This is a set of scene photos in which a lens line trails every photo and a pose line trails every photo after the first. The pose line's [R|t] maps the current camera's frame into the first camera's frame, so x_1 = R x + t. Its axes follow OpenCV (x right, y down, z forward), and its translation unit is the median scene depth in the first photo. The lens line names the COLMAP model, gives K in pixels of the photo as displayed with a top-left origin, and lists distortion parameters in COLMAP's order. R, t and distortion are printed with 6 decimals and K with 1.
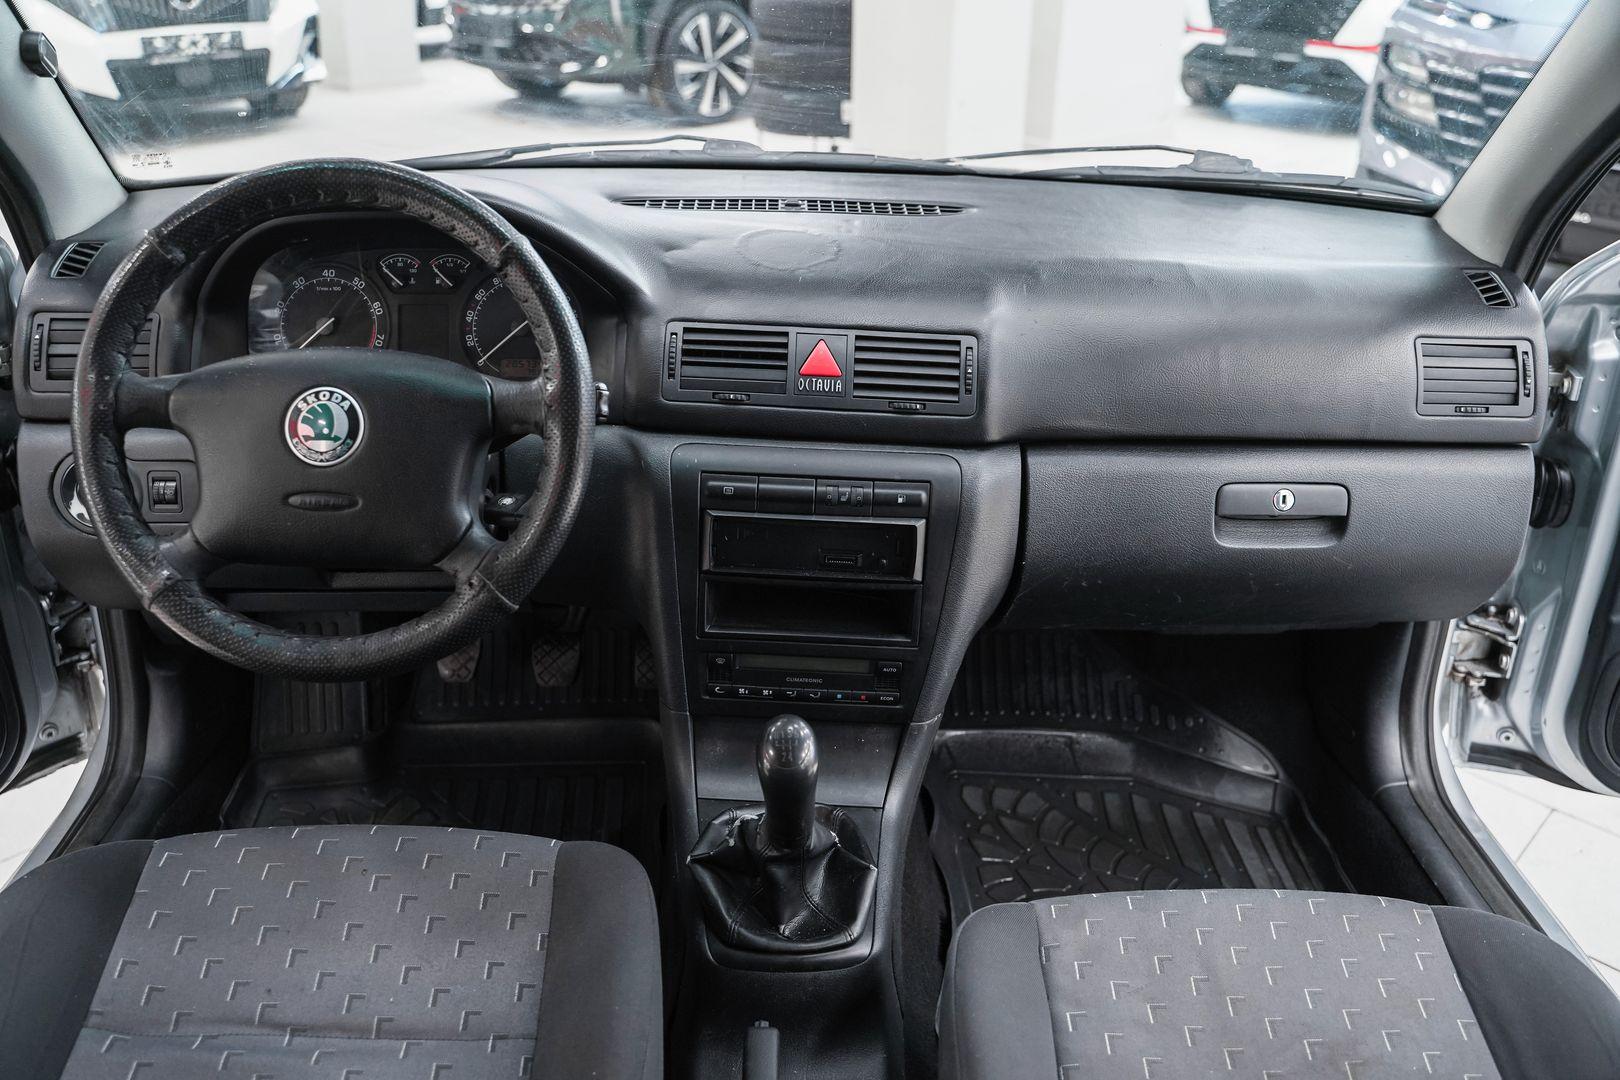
lens RADIAL K [[1308.6, 0, 810.0], [0, 1308.6, 540.0], [0, 0, 1]] dist [-0.108248, 0.082639]
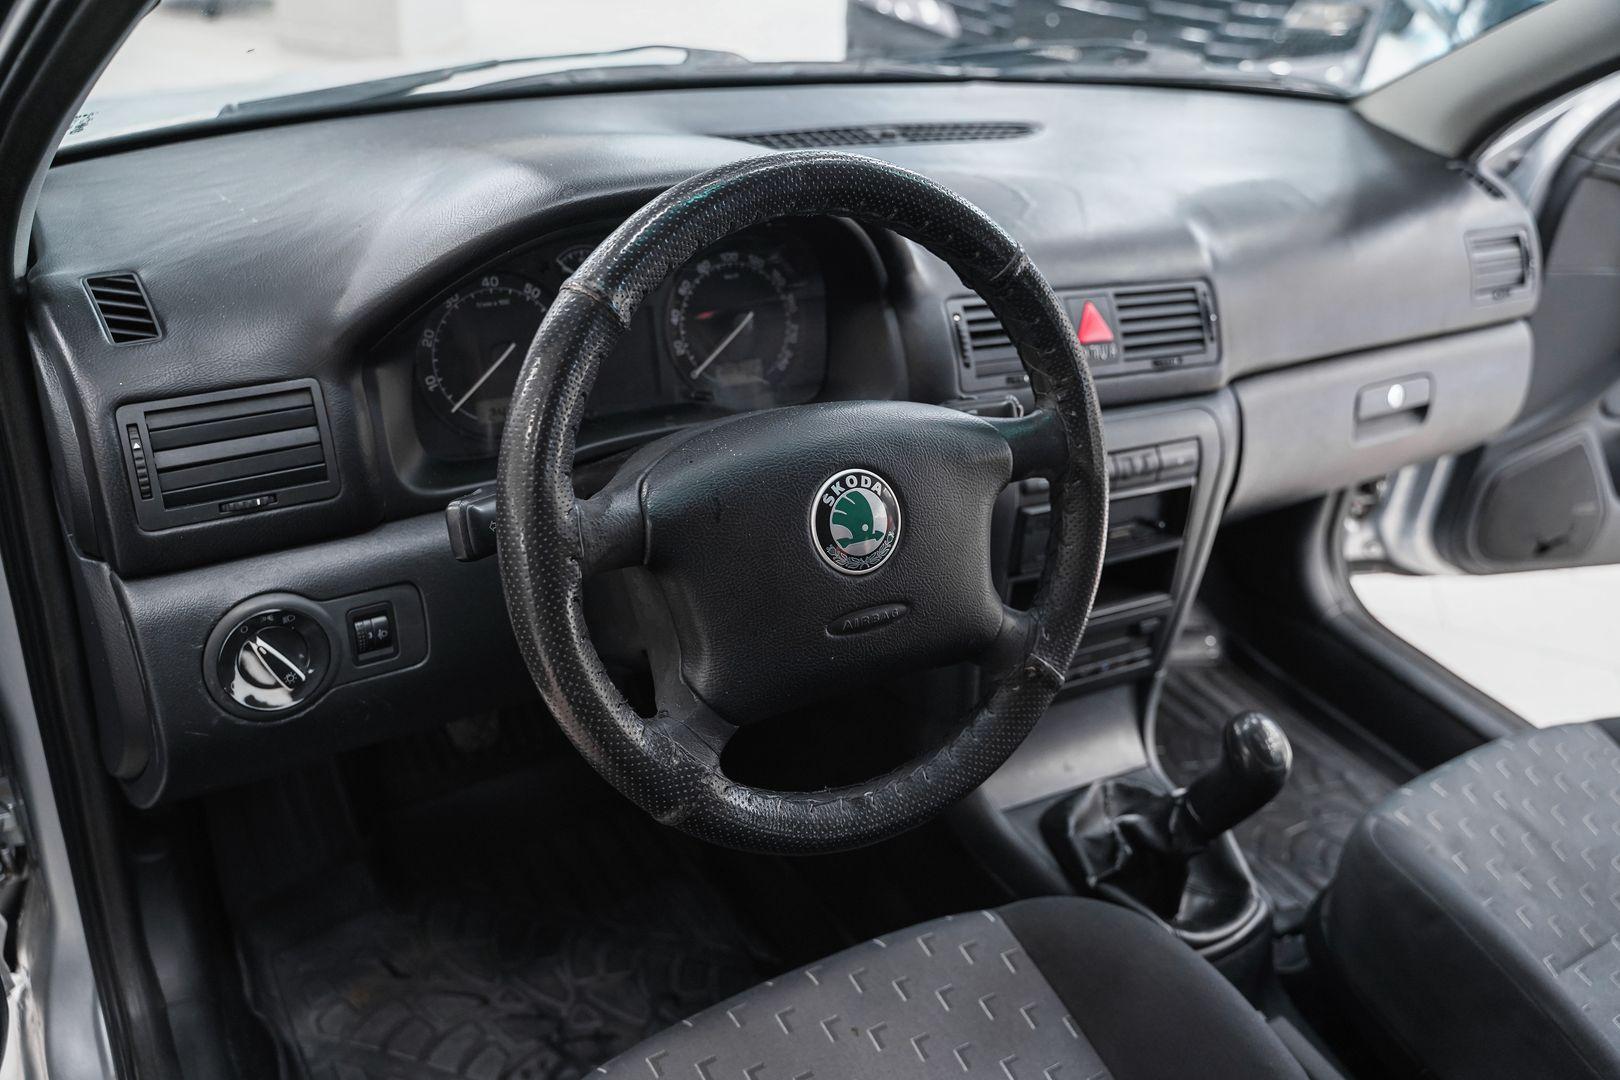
lens RADIAL K [[1308.6, 0, 810.0], [0, 1308.6, 540.0], [0, 0, 1]] dist [-0.108248, 0.082639]
pose [[0.865165, -0.204352, 0.457963, -0.593841], [0.143355, 0.975881, 0.164637, -0.163573], [-0.480562, -0.076787, 0.873593, 0.274773]]
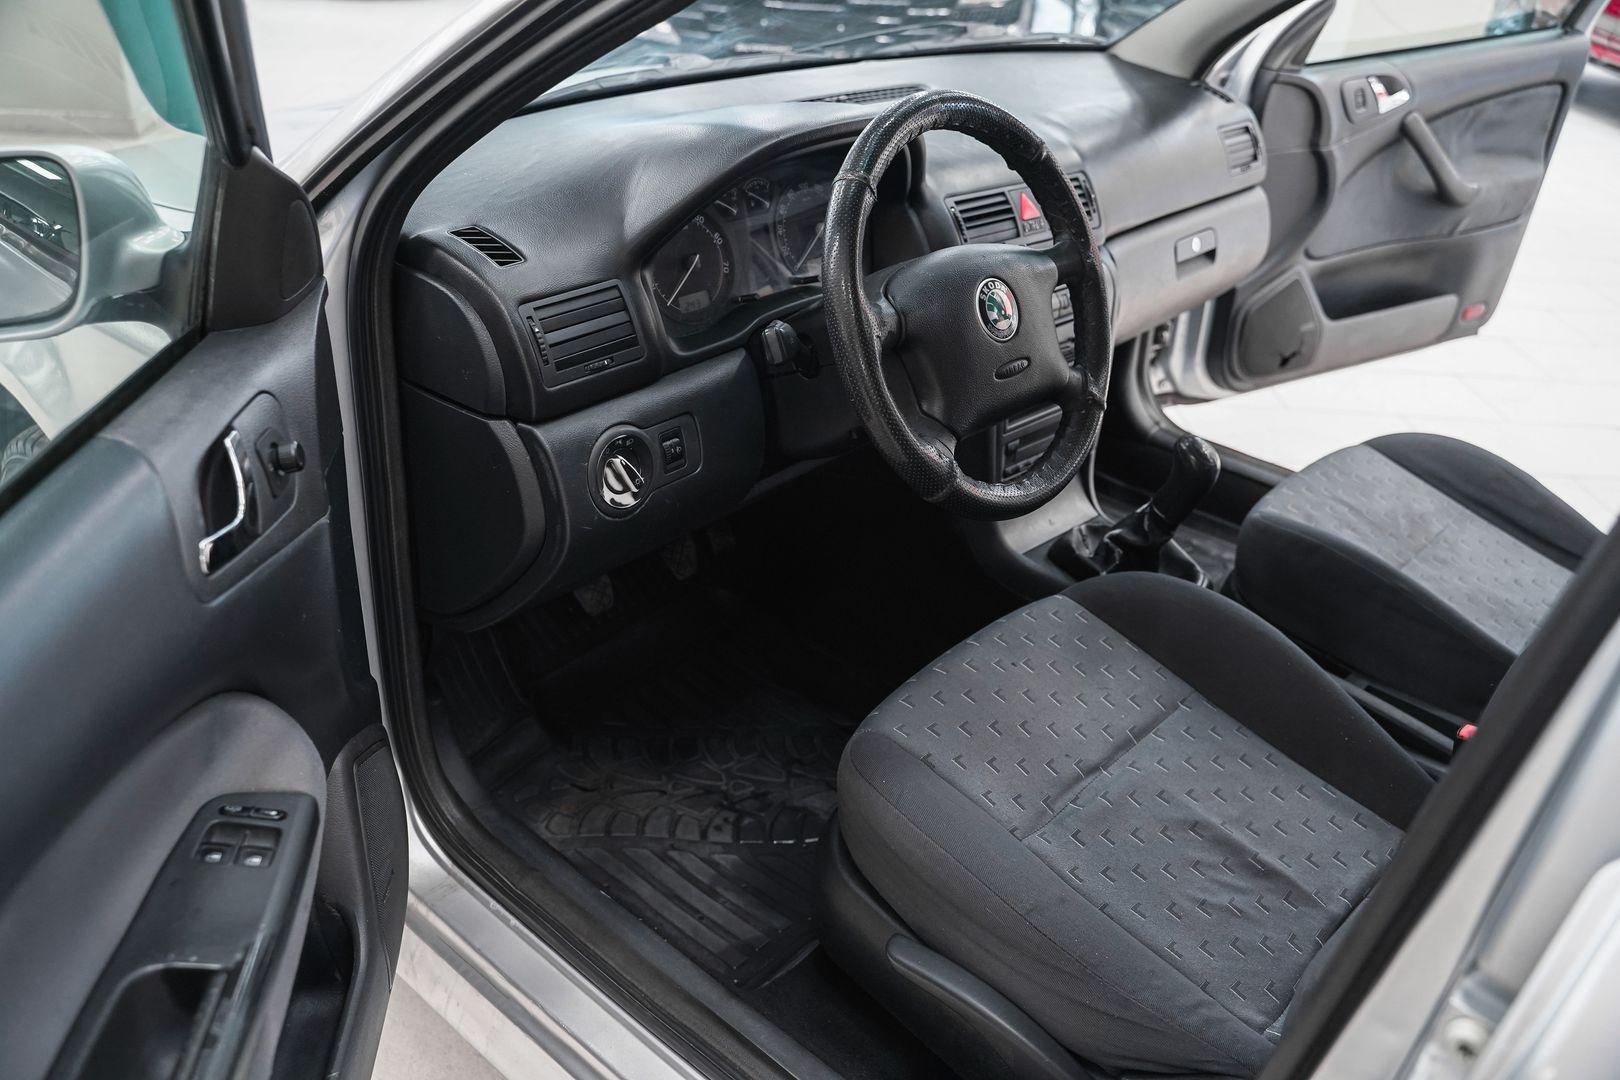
lens RADIAL K [[1308.6, 0, 810.0], [0, 1308.6, 540.0], [0, 0, 1]] dist [-0.108248, 0.082639]
pose [[0.690393, -0.345319, 0.635699, -1.081779], [0.280996, 0.937730, 0.204214, -0.147314], [-0.666633, 0.037641, 0.744435, 0.158700]]
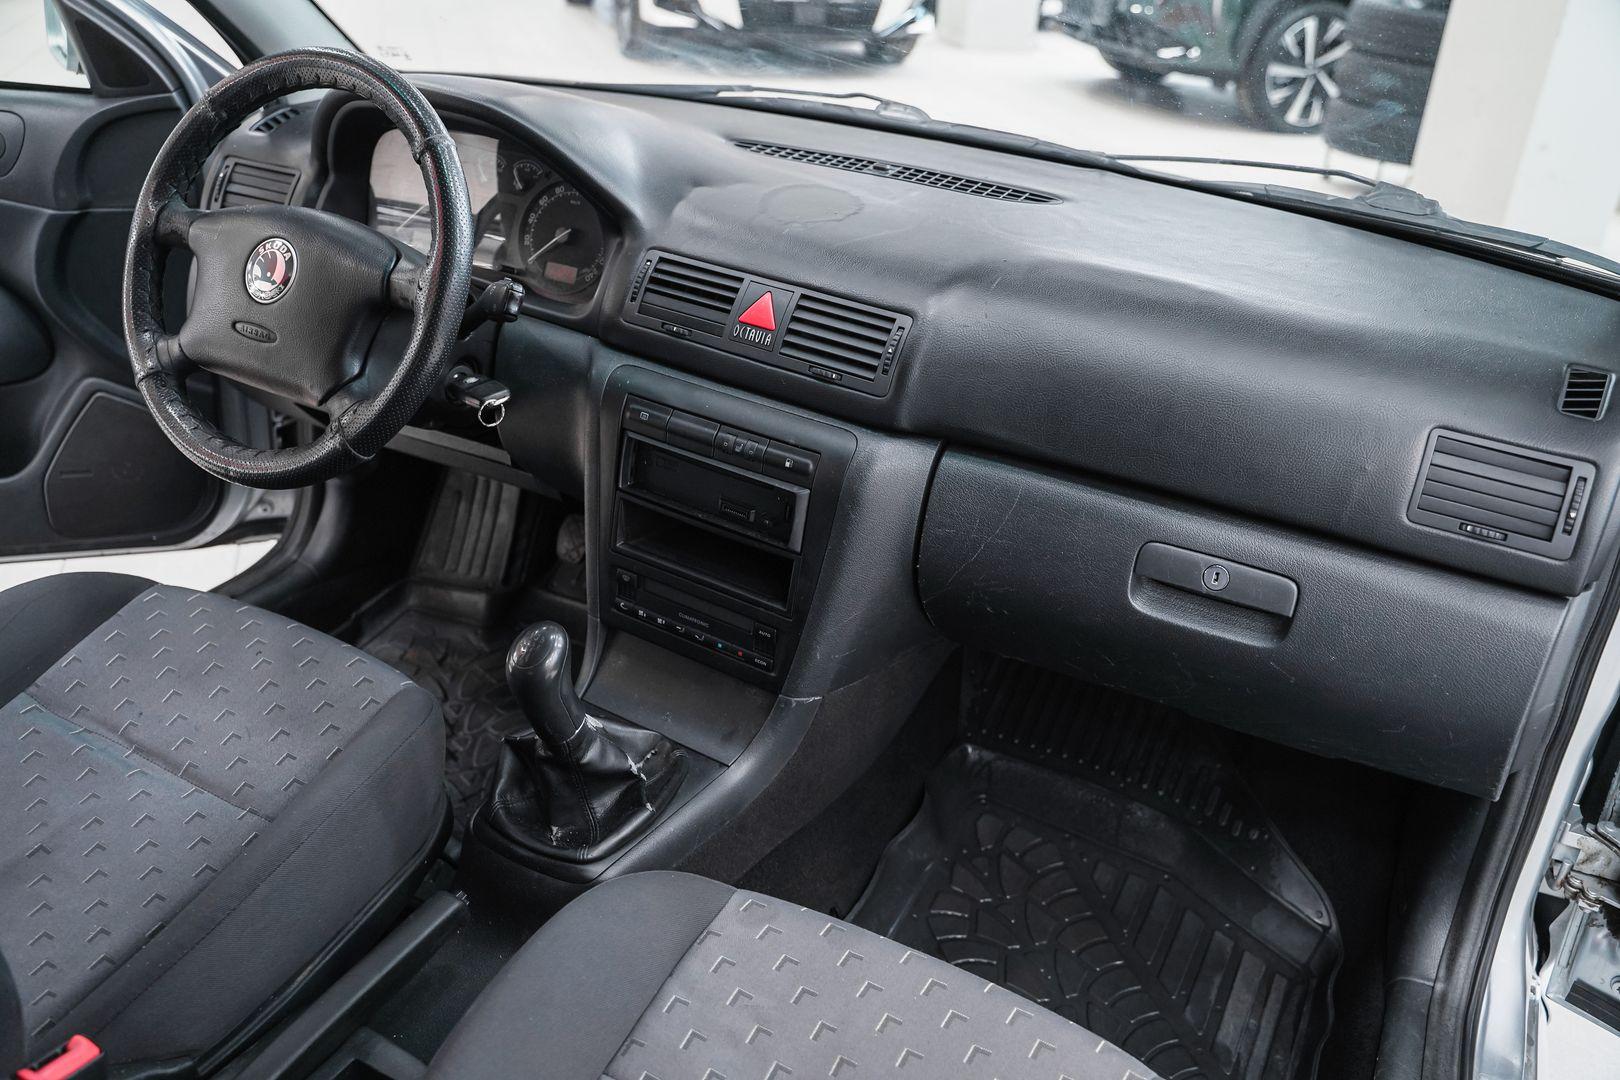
lens RADIAL K [[1325.5, 0, 810.0], [0, 1325.5, 540.0], [0, 0, 1]] dist [-0.124364, 0.111177]
pose [[0.874026, 0.259141, -0.411004, 0.484491], [-0.256435, 0.964519, 0.062812, -0.040485], [0.412698, 0.050496, 0.909467, 0.102332]]
